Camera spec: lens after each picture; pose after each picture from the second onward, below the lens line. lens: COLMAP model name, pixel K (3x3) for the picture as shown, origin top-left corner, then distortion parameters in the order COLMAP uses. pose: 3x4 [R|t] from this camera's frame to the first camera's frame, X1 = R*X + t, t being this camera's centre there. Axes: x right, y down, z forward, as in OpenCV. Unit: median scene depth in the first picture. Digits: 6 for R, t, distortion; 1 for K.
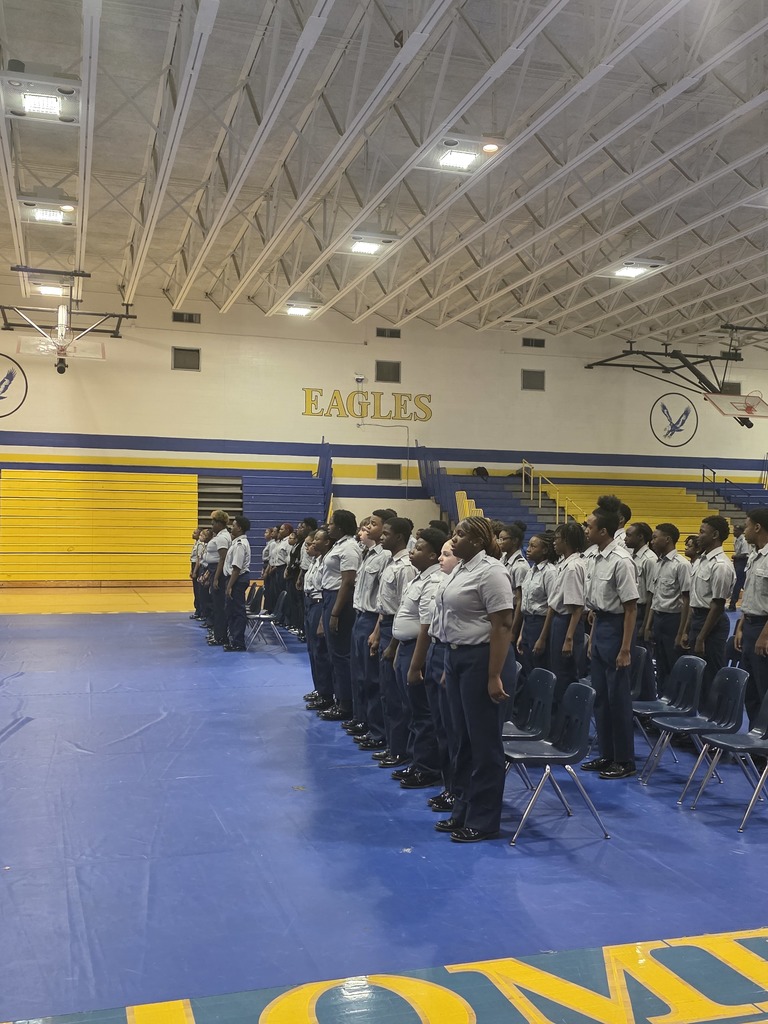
lens RADIAL K [[1008.6, 0, 383.3], [0, 1008.6, 451.4], [0, 0, 1]] dist [0.050178, -0.010002]
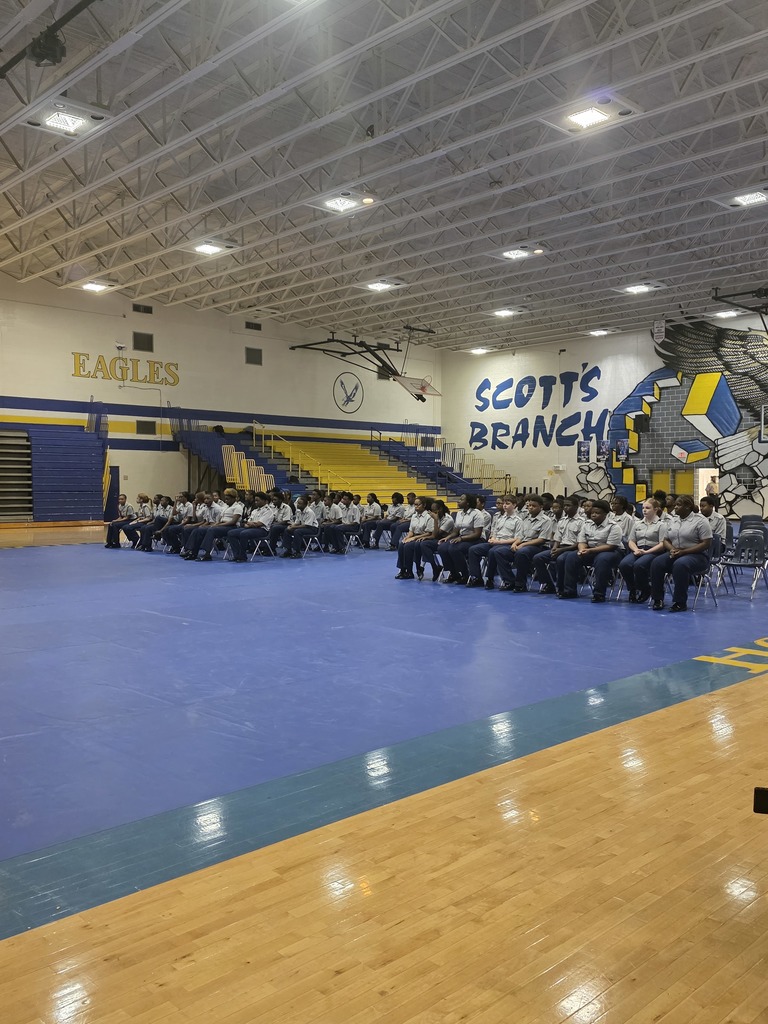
lens RADIAL K [[876.7, 0, 384.0], [0, 876.7, 512.0], [0, 0, 1]] dist [0.111312, -0.201989]
pose [[0.888658, -0.022527, 0.458018, -0.223927], [-0.033383, 0.992965, 0.113609, -0.008822], [-0.457355, -0.116249, 0.881653, -0.062357]]
